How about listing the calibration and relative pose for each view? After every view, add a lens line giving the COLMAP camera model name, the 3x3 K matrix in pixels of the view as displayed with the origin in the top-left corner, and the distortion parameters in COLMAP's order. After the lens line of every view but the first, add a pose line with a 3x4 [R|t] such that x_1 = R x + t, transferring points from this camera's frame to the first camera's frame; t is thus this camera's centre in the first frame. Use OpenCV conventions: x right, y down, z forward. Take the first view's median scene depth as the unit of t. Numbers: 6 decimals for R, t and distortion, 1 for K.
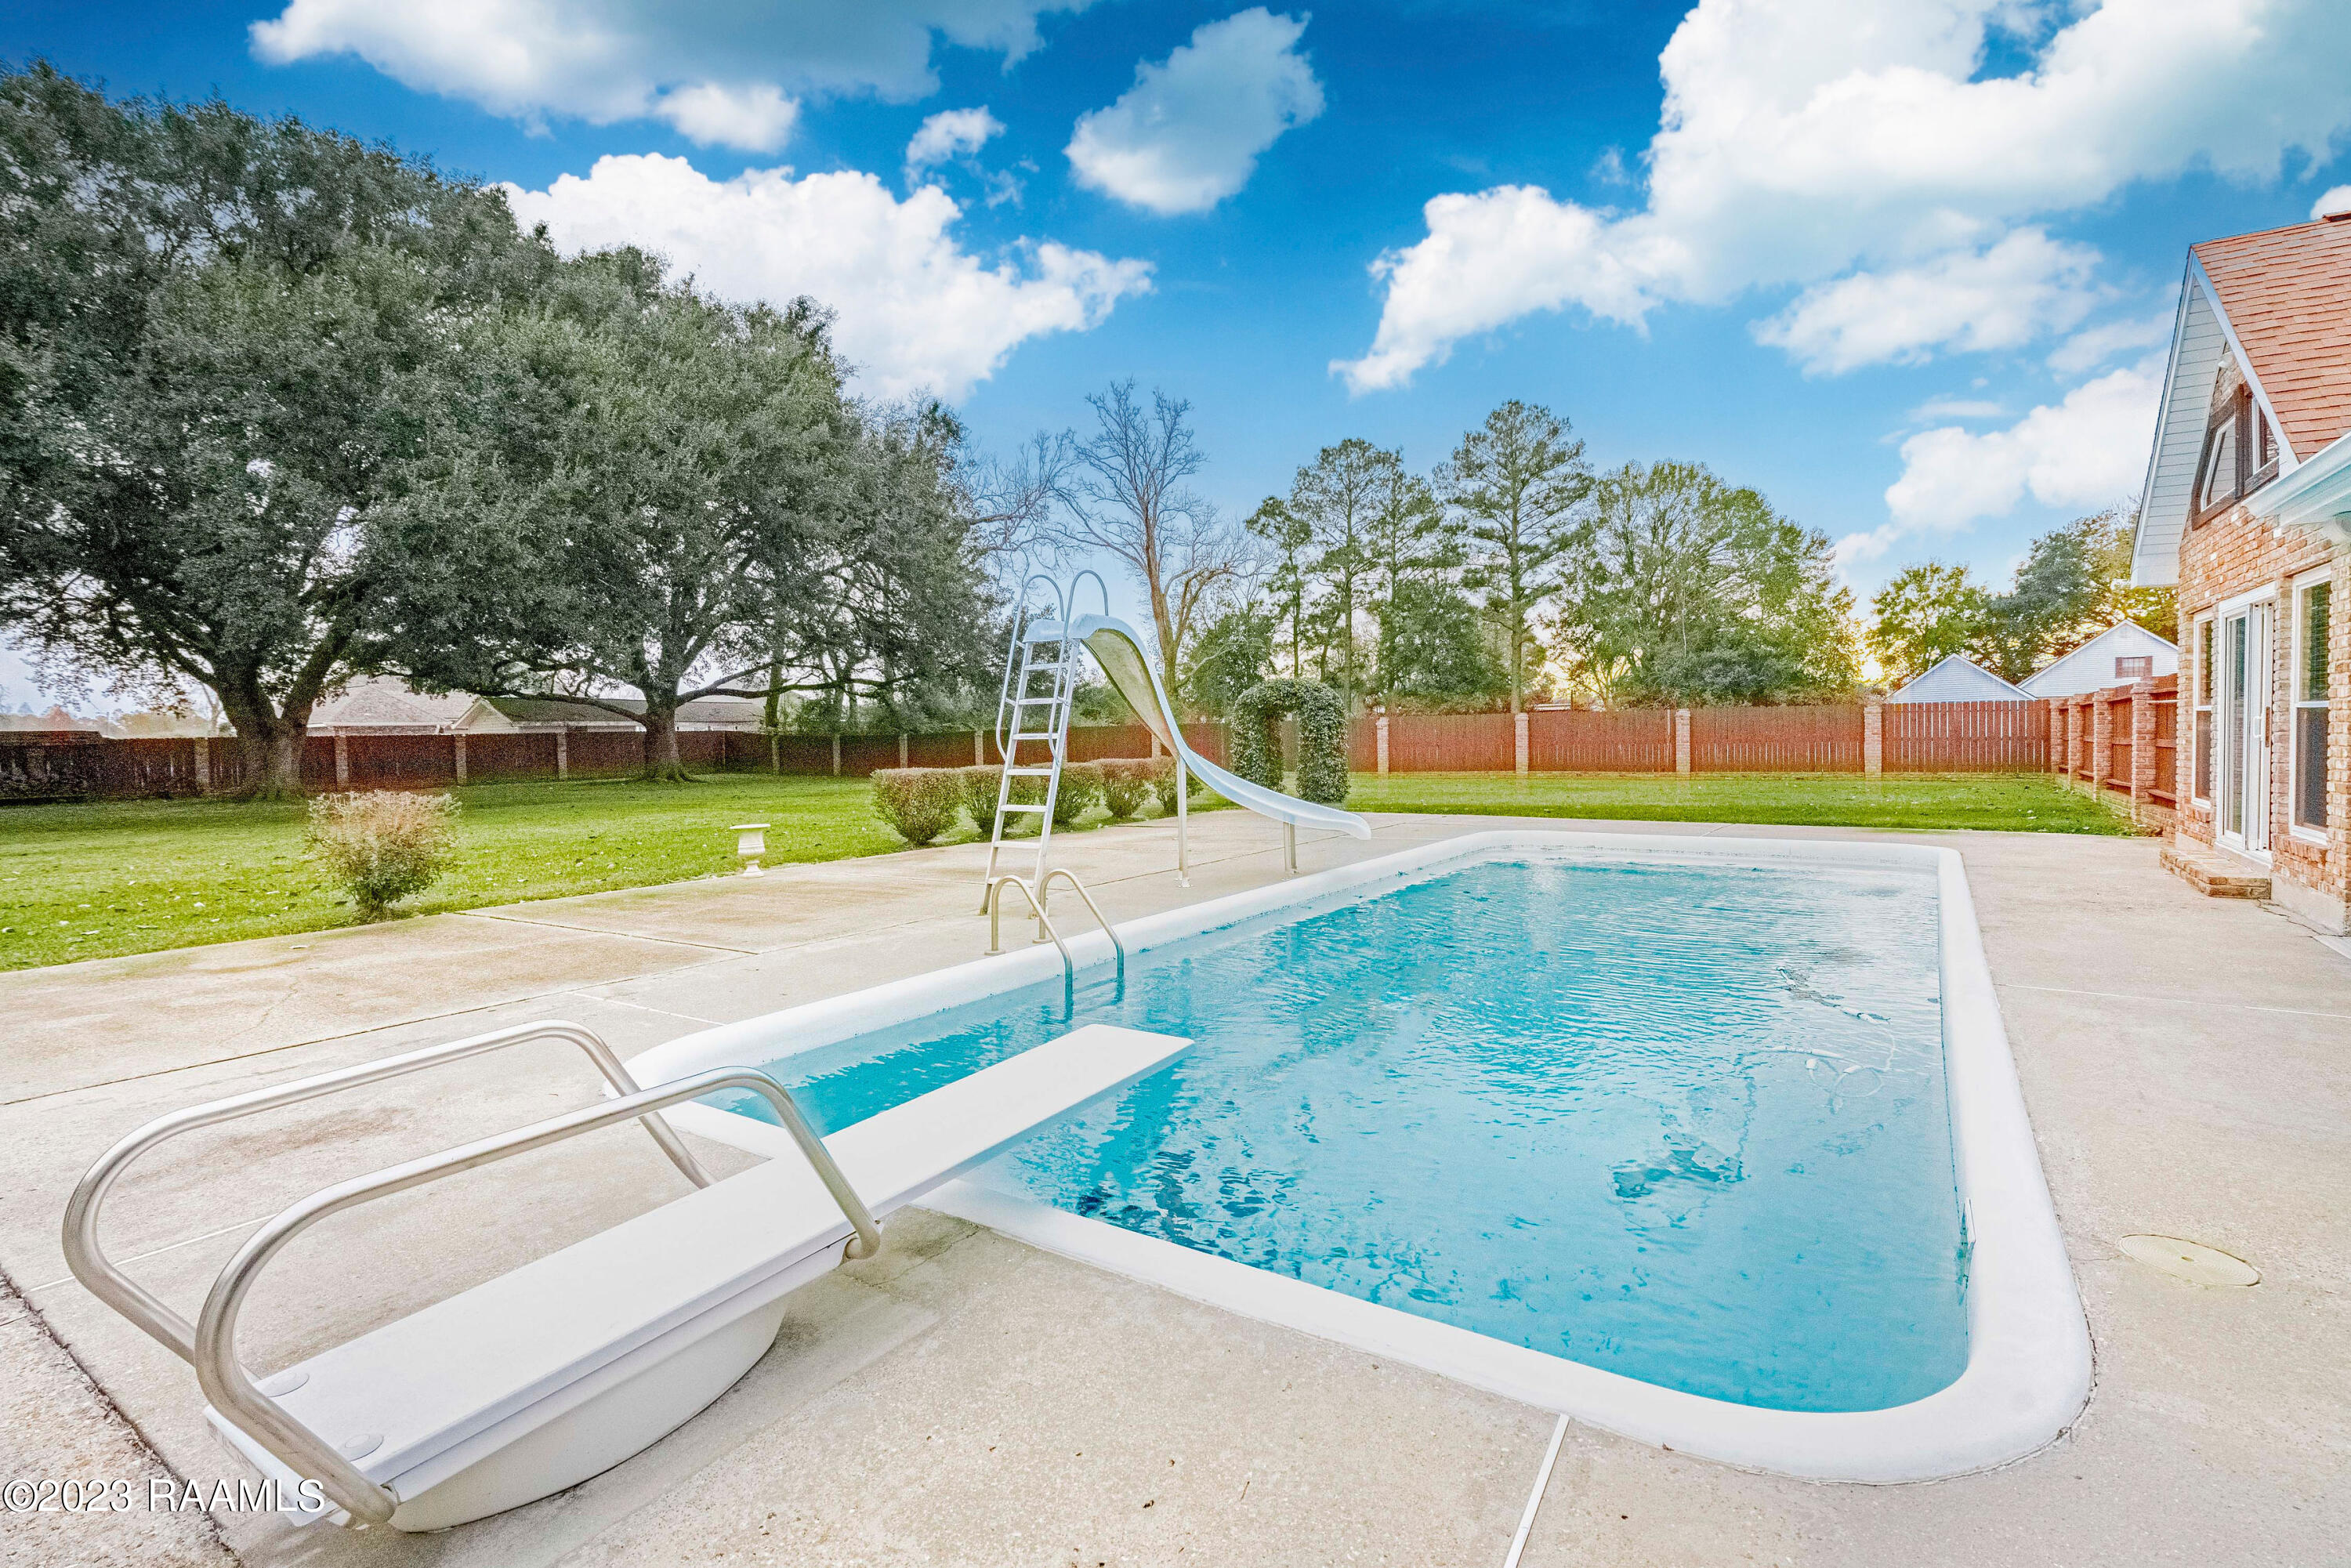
lens RADIAL K [[1112.9, 0, 1157.5], [0, 1112.9, 784.1], [0, 0, 1]] dist [-0.004945, 0.001948]
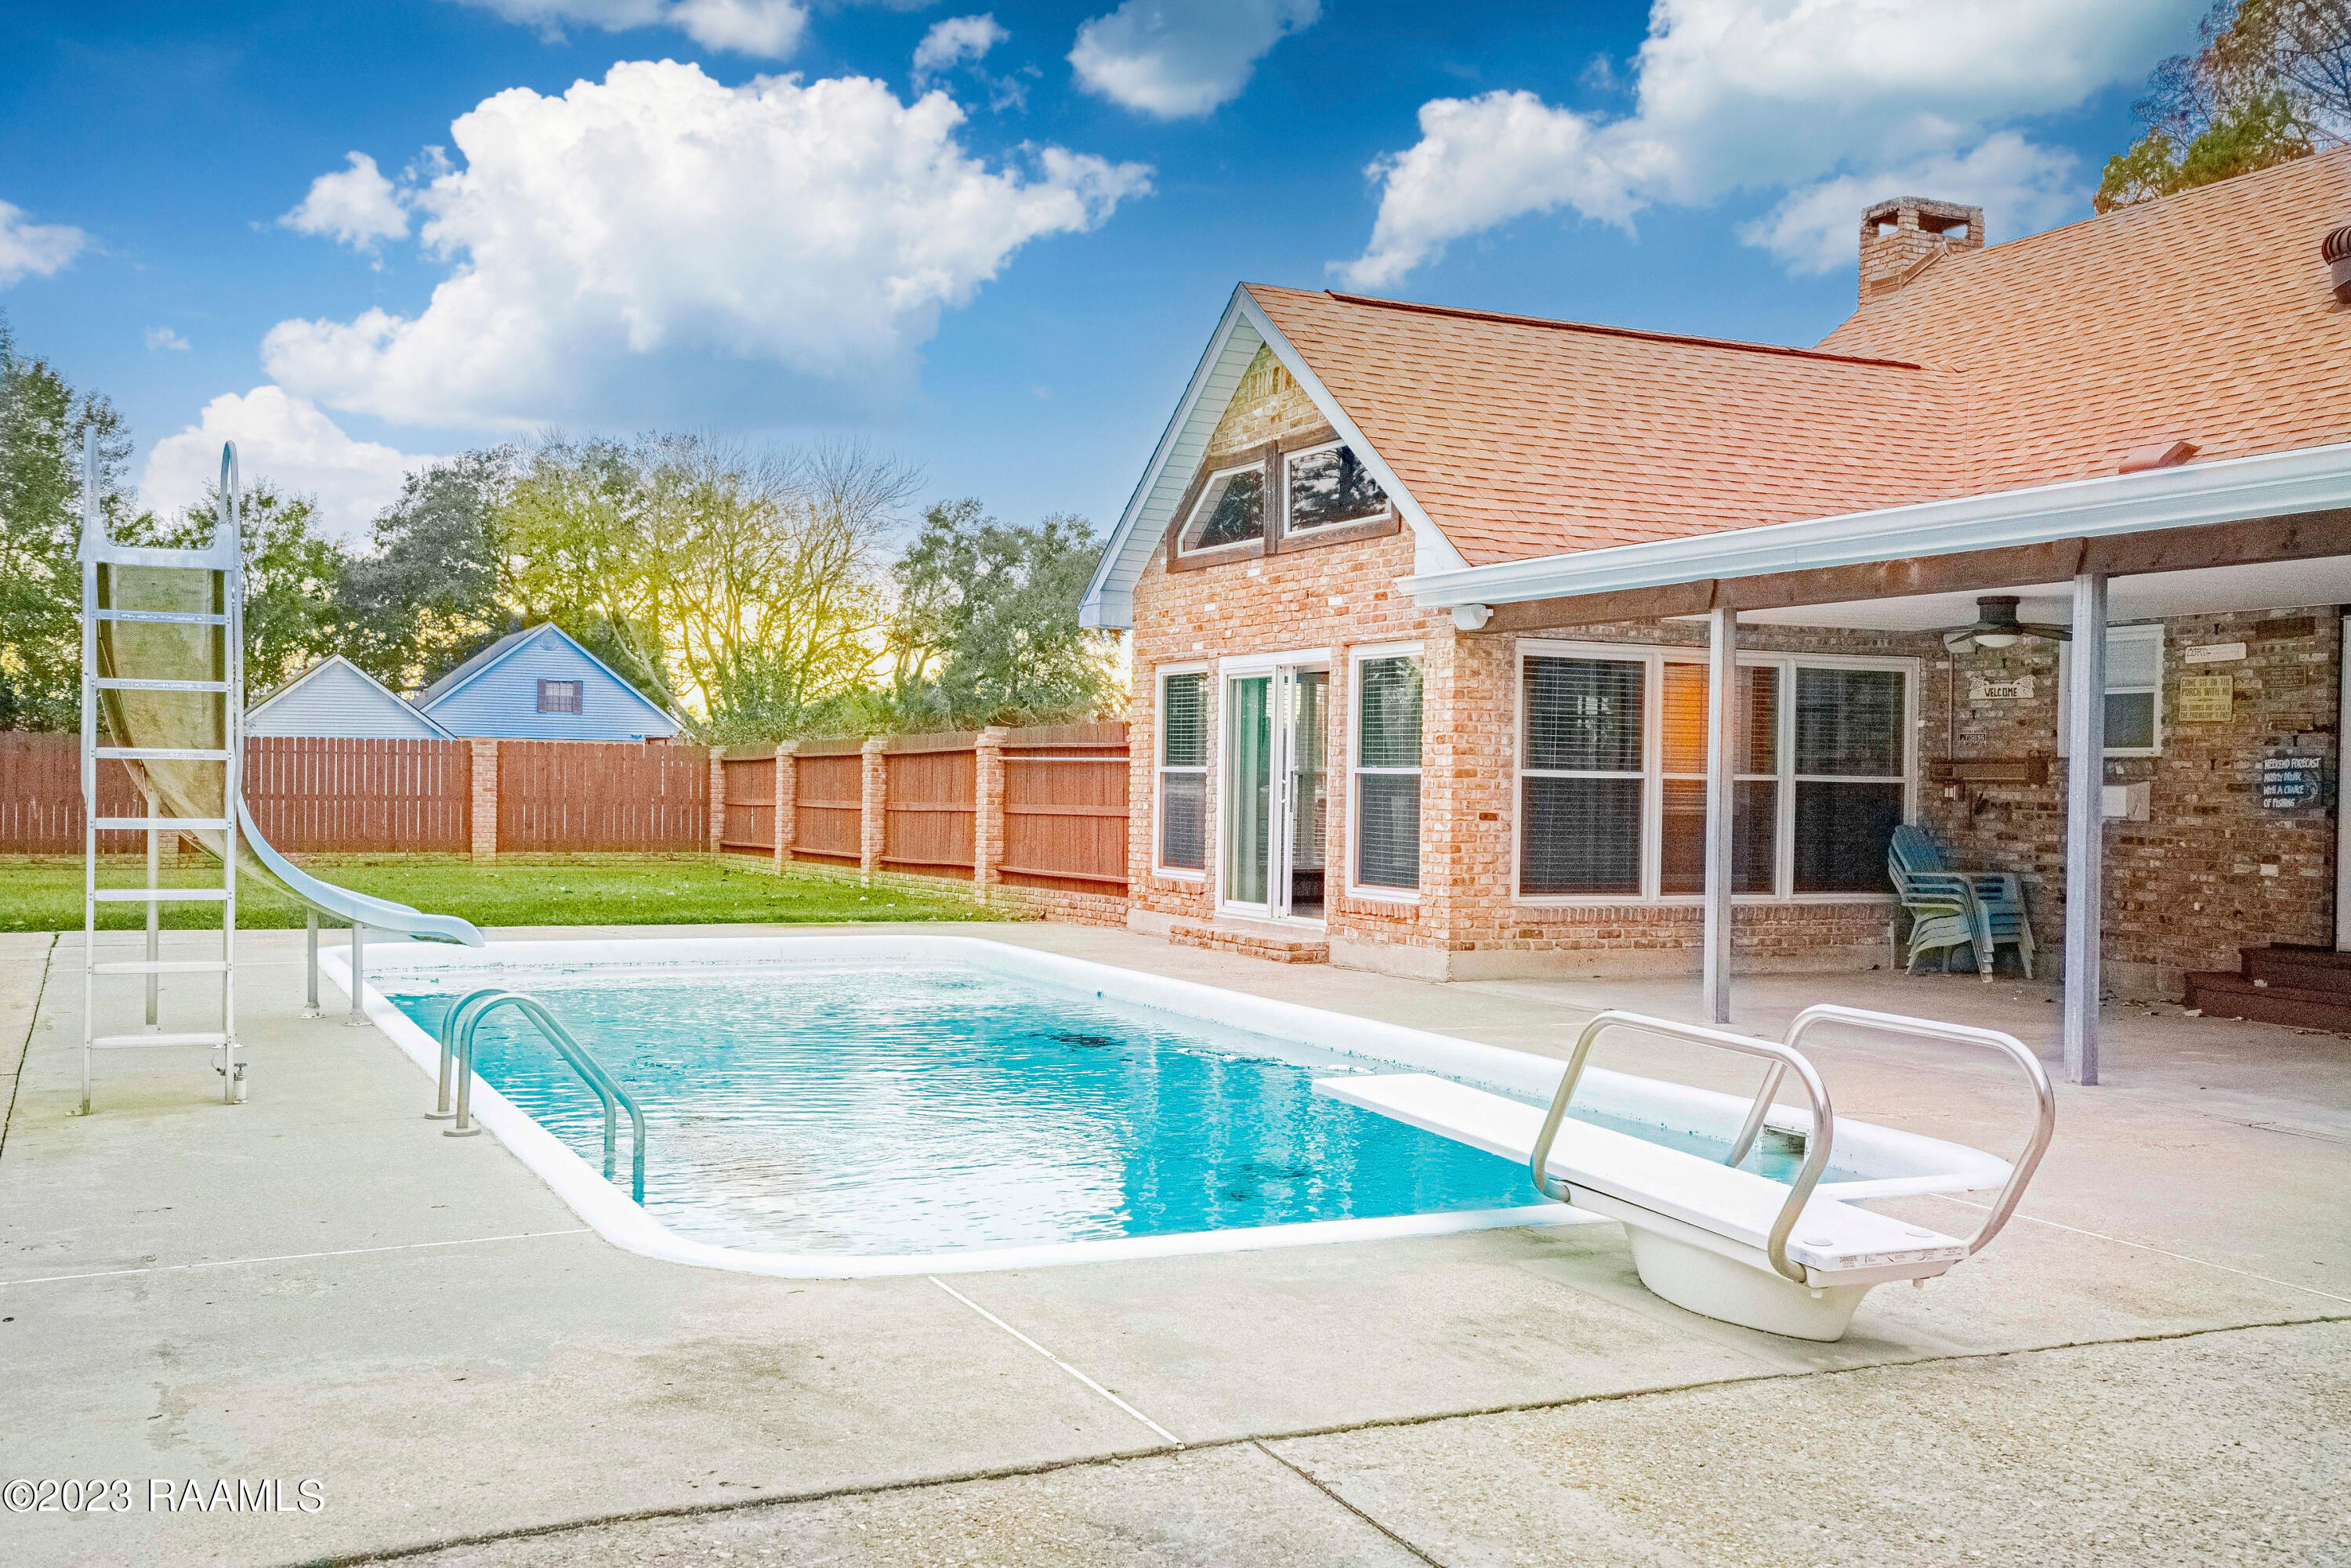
lens RADIAL K [[2282.2, 0, 1185.2], [0, 2282.2, 796.5], [0, 0, 1]] dist [0.114916, 0.000000]
pose [[0.509053, 0.020768, 0.860485, -0.274931], [0.014459, 0.999361, -0.032673, 0.006208], [-0.860614, 0.029074, 0.508427, 0.018373]]
